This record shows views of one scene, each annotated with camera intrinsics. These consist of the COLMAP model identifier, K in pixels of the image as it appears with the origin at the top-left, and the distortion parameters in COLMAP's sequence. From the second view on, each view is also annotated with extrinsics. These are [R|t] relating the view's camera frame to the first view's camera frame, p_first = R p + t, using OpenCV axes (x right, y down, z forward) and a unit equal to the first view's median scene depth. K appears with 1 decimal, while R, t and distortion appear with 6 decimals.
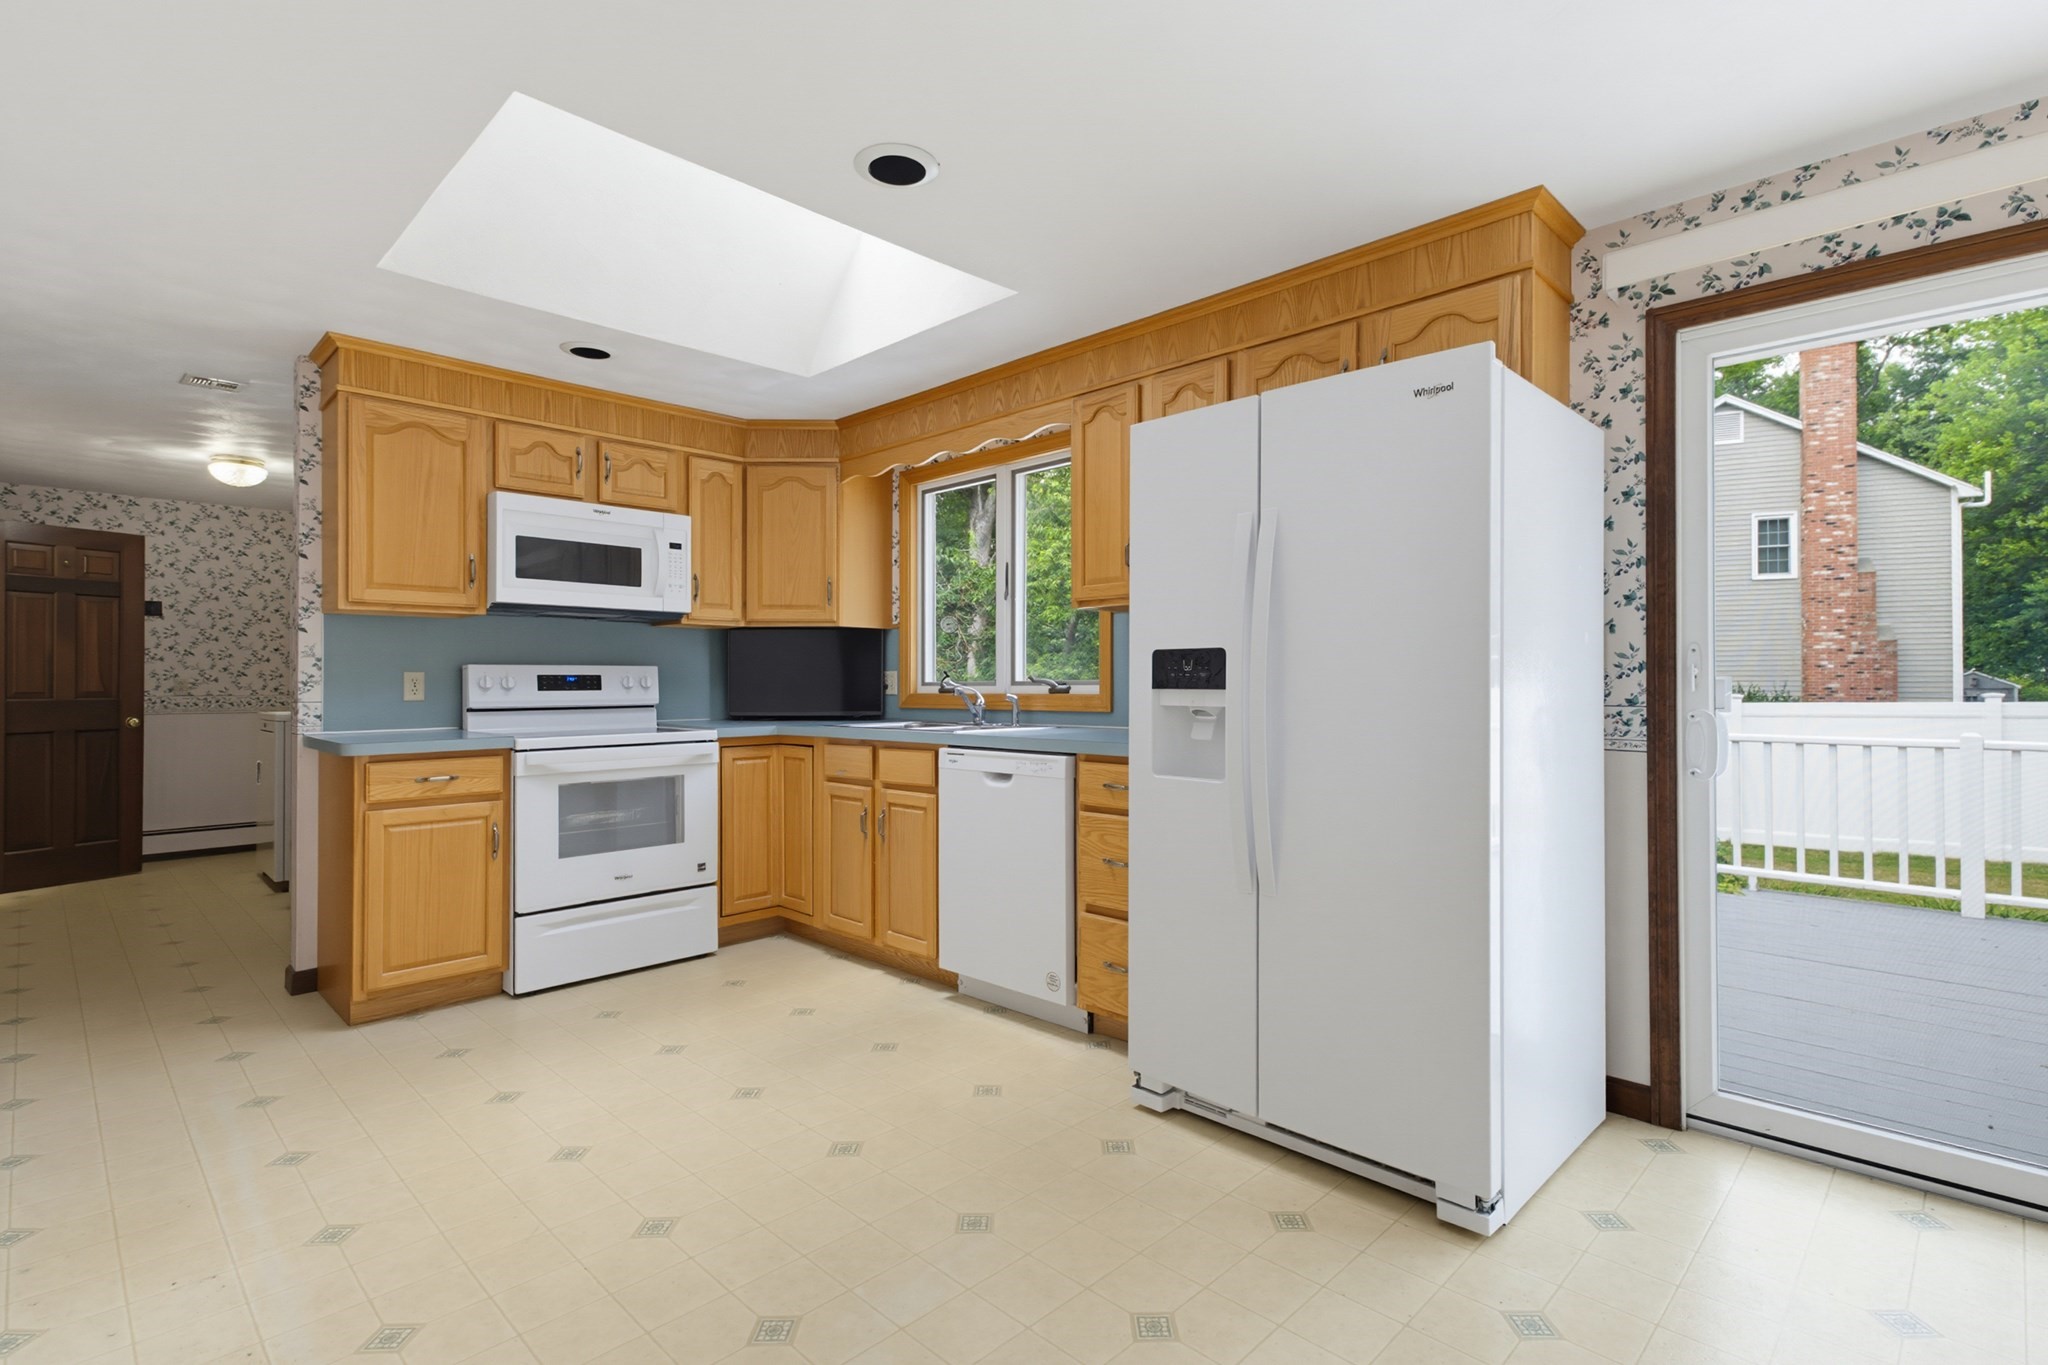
lens RADIAL K [[980.0, 0, 1028.2], [0, 980.0, 666.4], [0, 0, 1]] dist [0.014958, -0.002445]
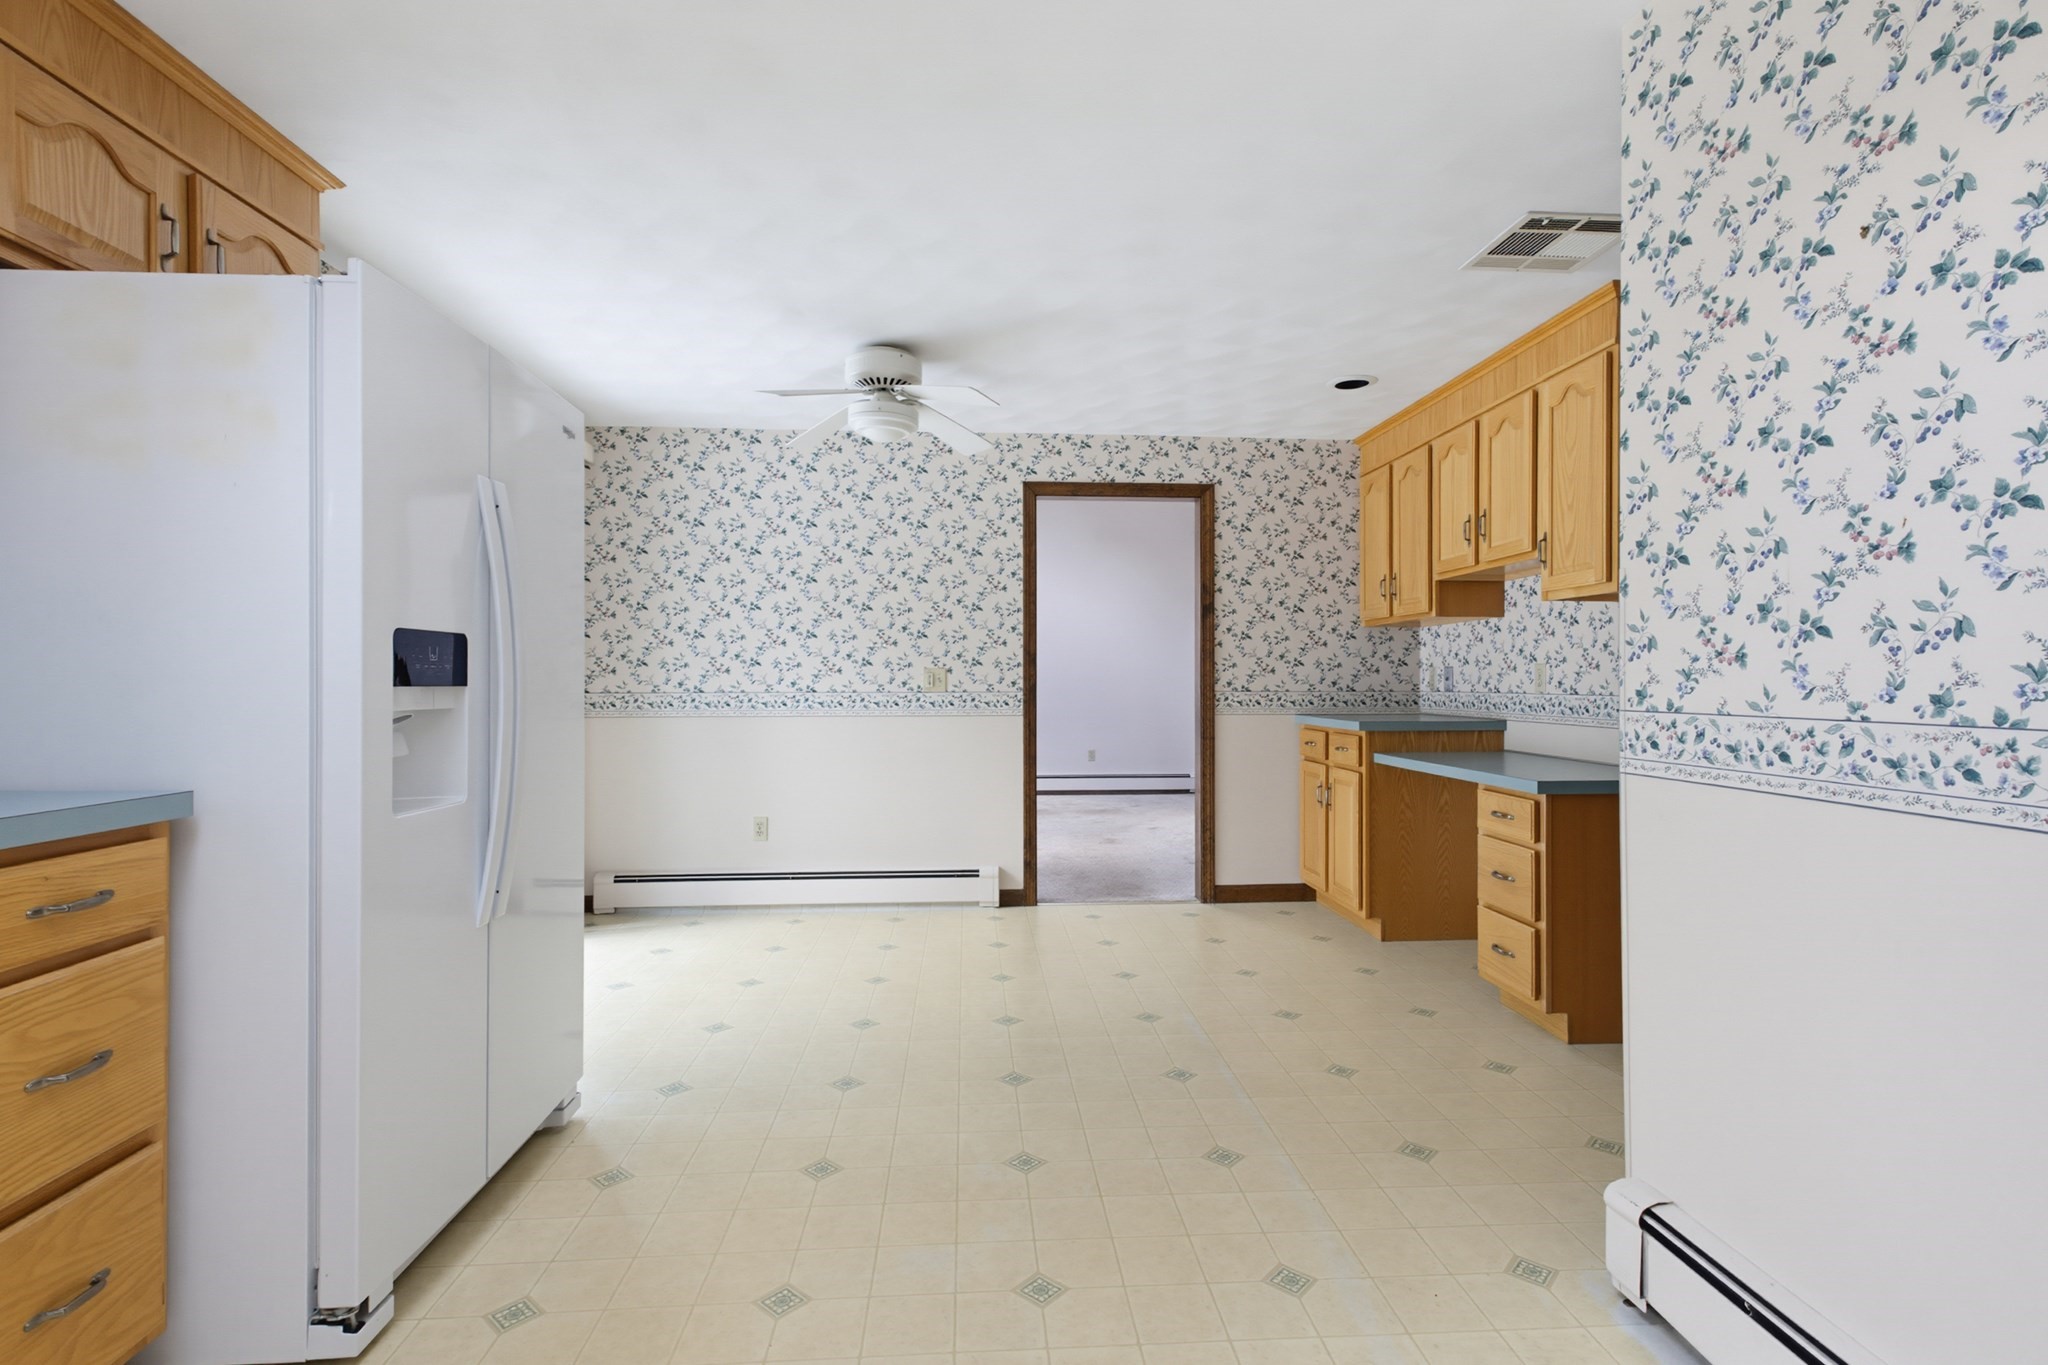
lens RADIAL K [[980.0, 0, 1045.1], [0, 980.0, 671.8], [0, 0, 1]] dist [0.014958, -0.002445]
pose [[-0.741153, 0.004245, 0.671323, -0.434741], [-0.011330, 0.999759, -0.018830, 0.013769], [-0.671241, -0.021562, -0.740926, 0.804831]]
